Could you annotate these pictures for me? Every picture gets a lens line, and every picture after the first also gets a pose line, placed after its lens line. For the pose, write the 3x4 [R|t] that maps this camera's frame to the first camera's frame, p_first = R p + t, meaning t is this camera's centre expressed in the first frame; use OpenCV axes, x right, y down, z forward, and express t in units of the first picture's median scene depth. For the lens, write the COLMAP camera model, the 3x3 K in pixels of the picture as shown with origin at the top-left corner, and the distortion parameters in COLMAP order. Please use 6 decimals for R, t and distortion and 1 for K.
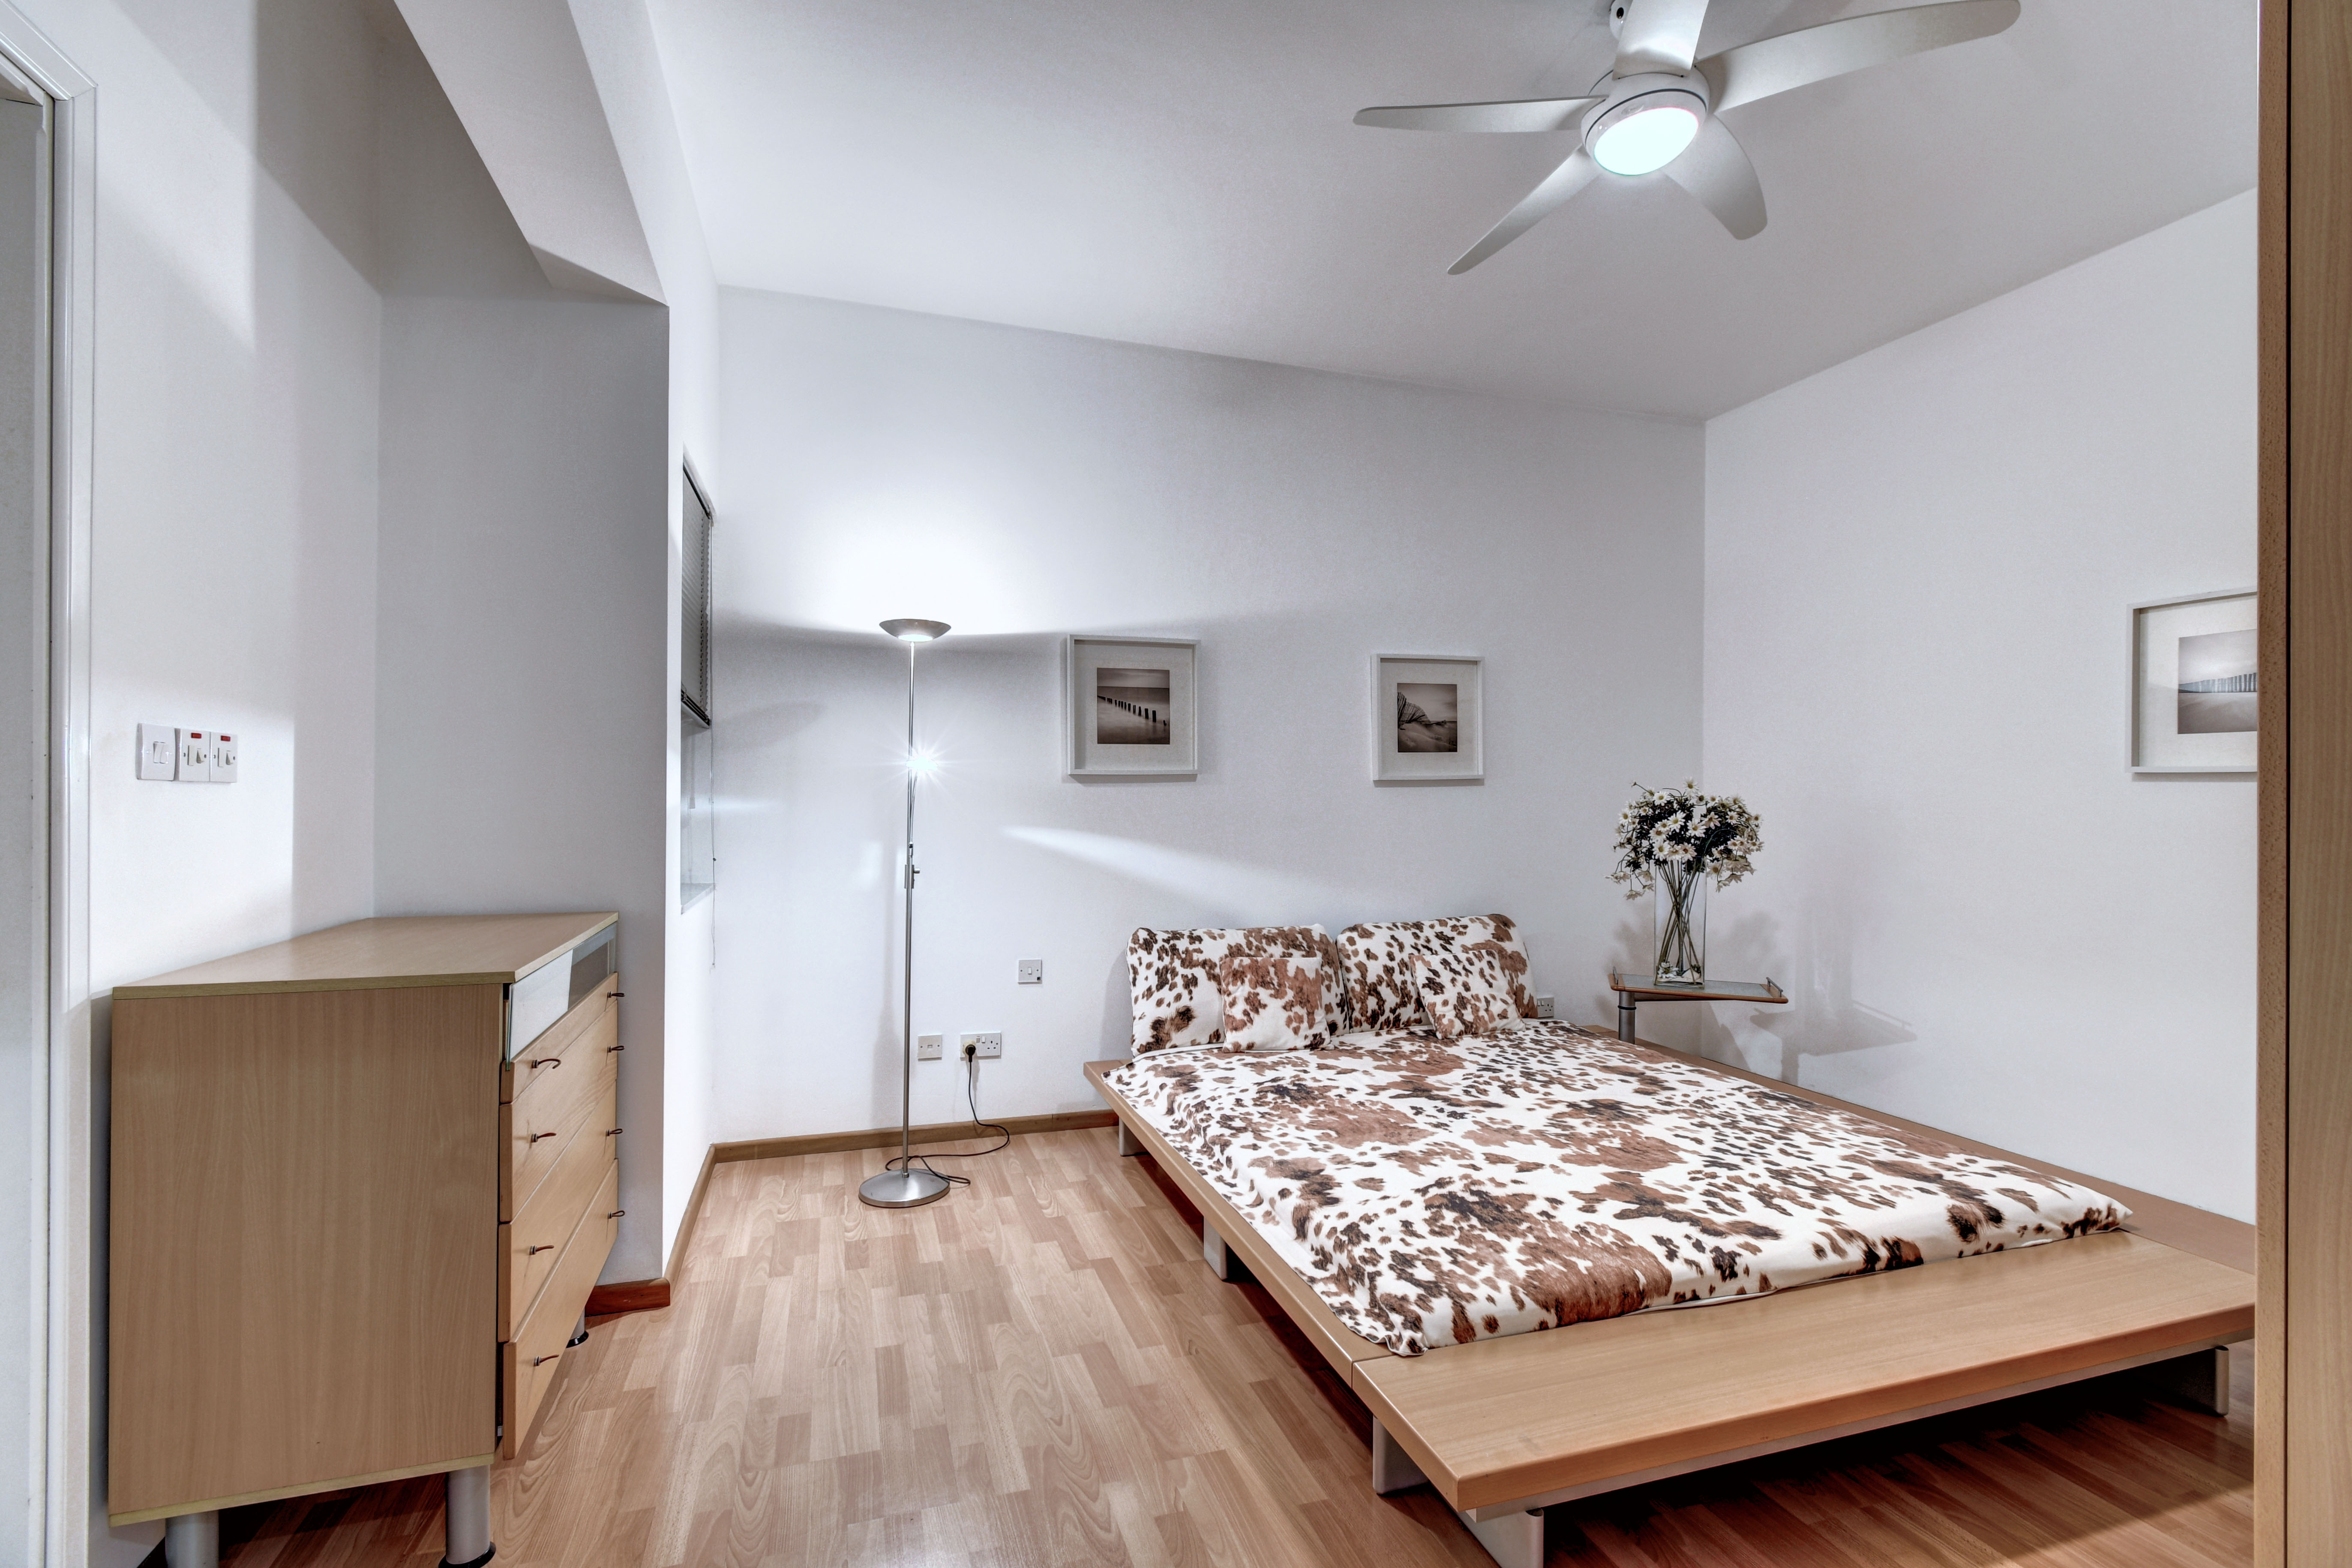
lens RADIAL K [[1065.0, 0, 1176.0], [0, 1065.0, 784.0], [0, 0, 1]] dist [0.001051, -0.000273]
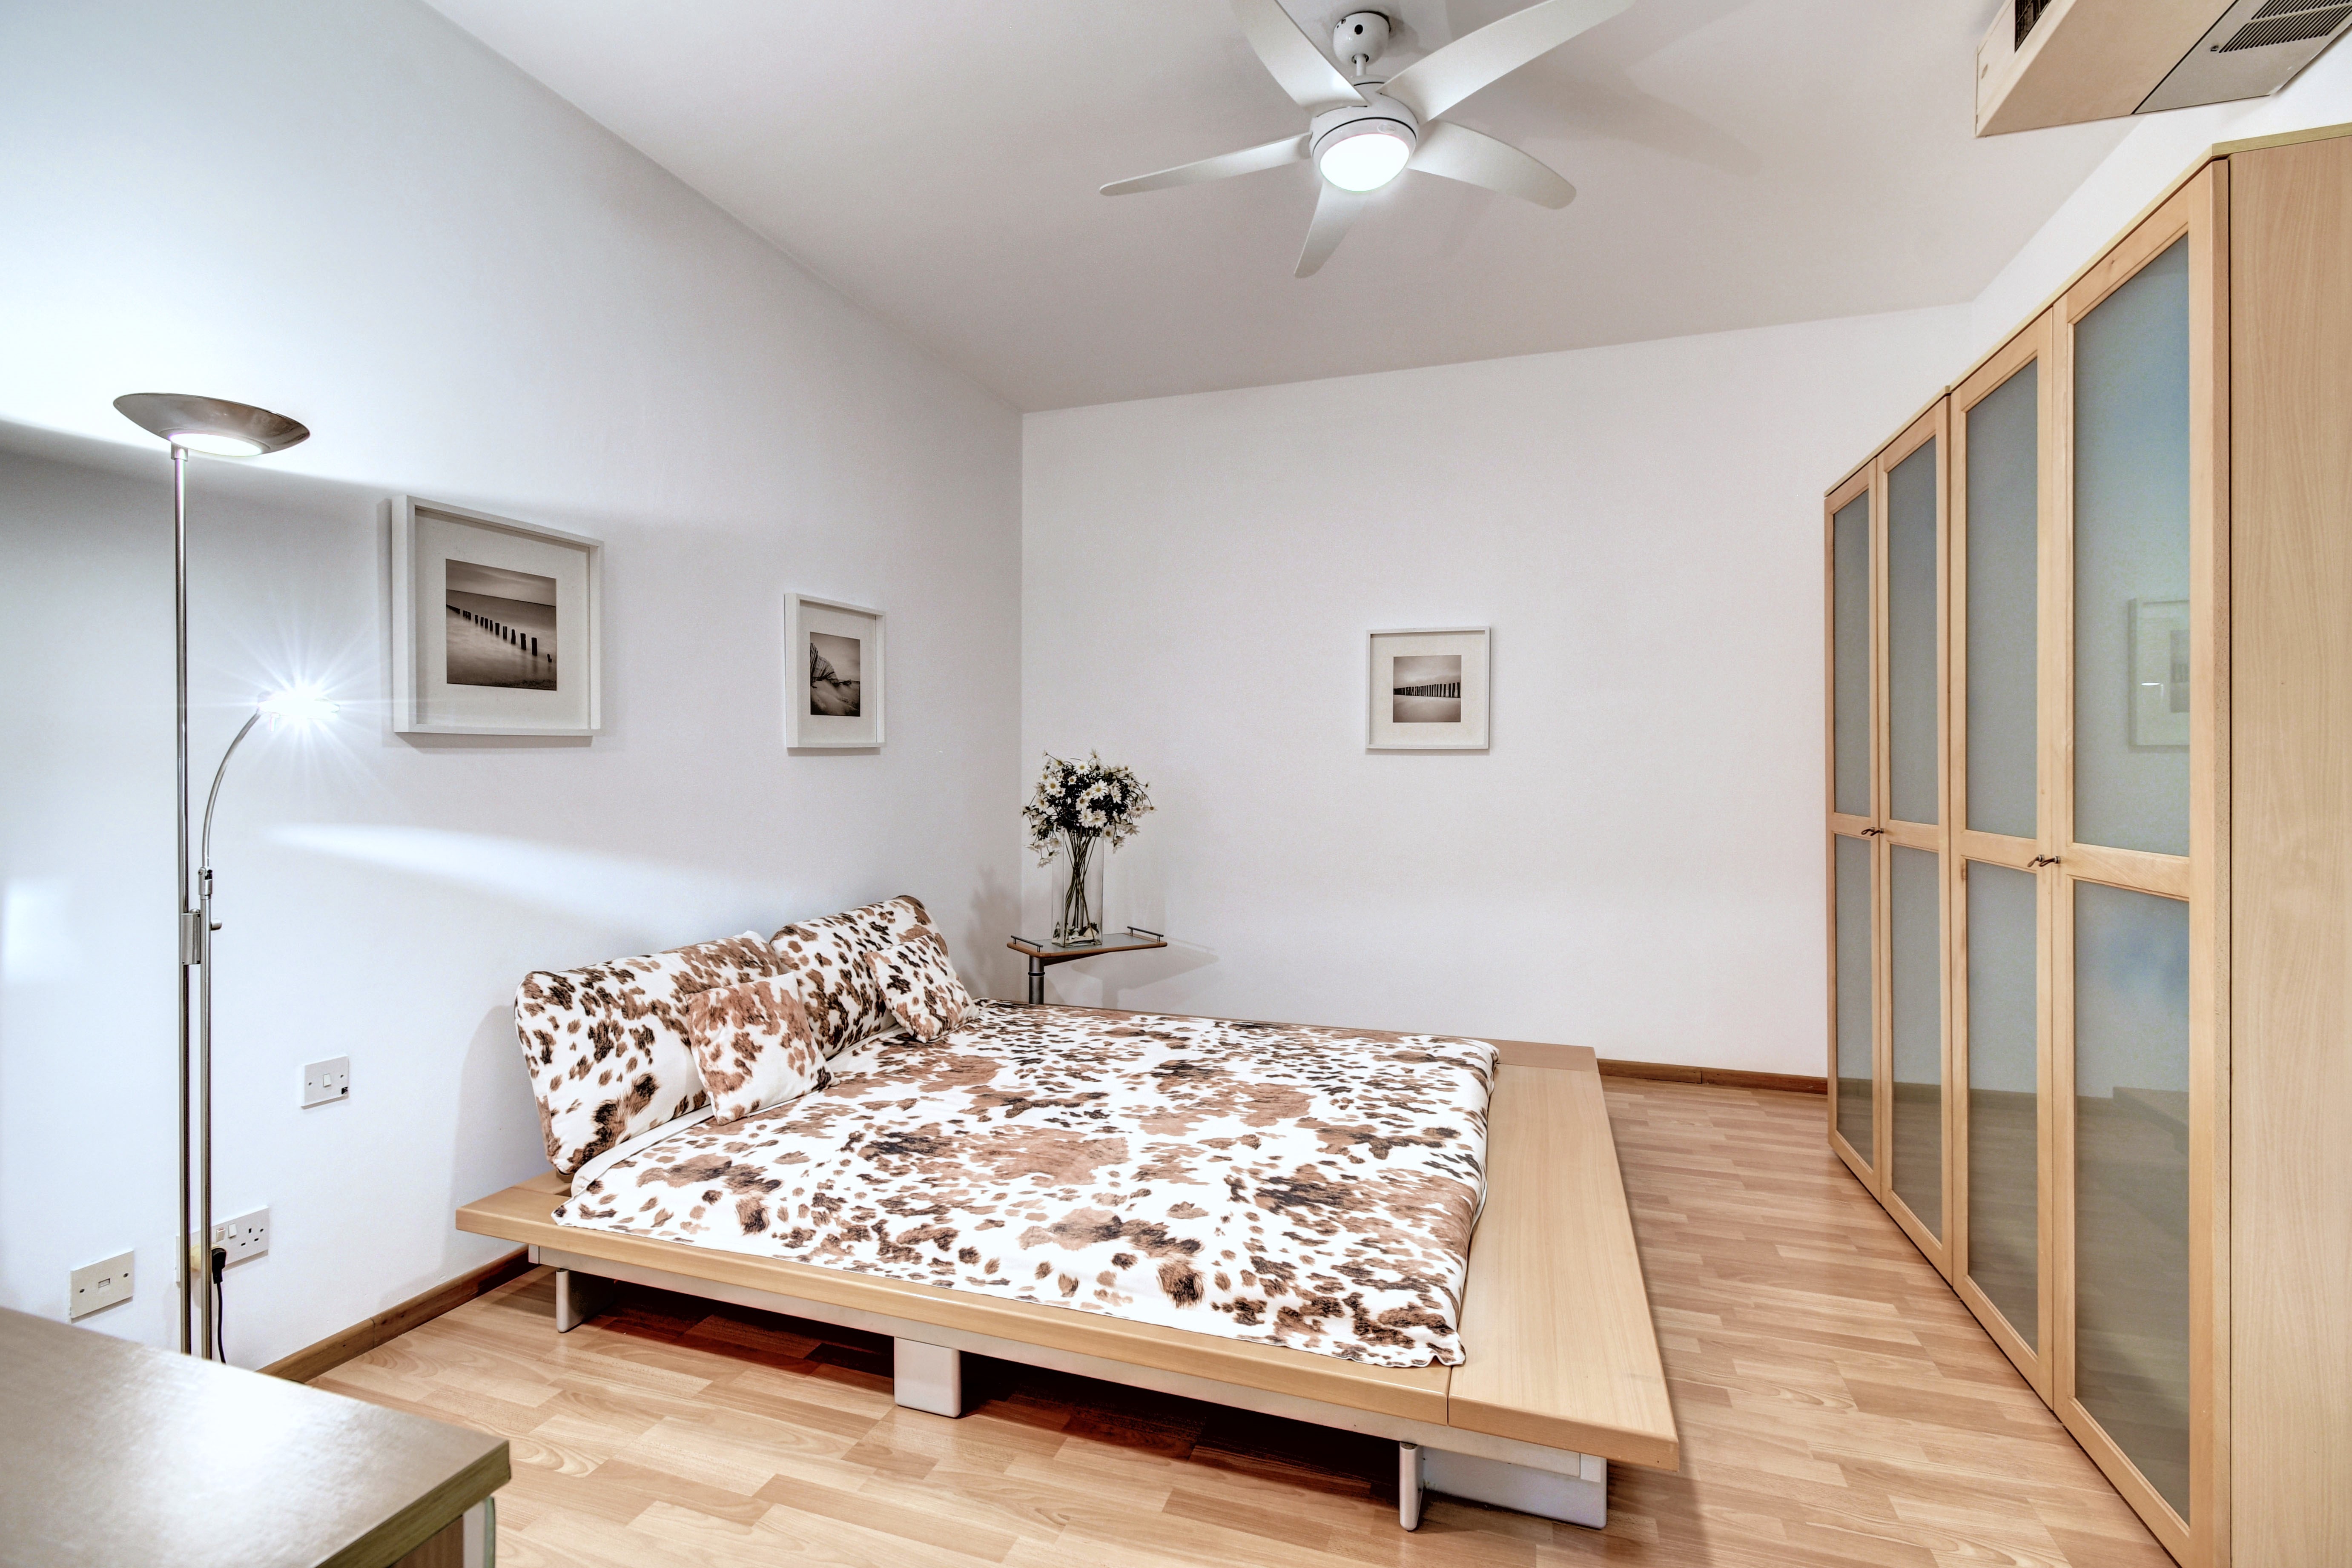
lens RADIAL K [[1054.8, 0, 1151.8], [0, 1054.8, 761.2], [0, 0, 1]] dist [-0.000348, 0.000177]
pose [[0.590204, -0.000008, 0.807254, -0.346844], [-0.005179, 0.999979, 0.003796, 0.002599], [-0.807238, -0.006421, 0.590192, 0.337296]]
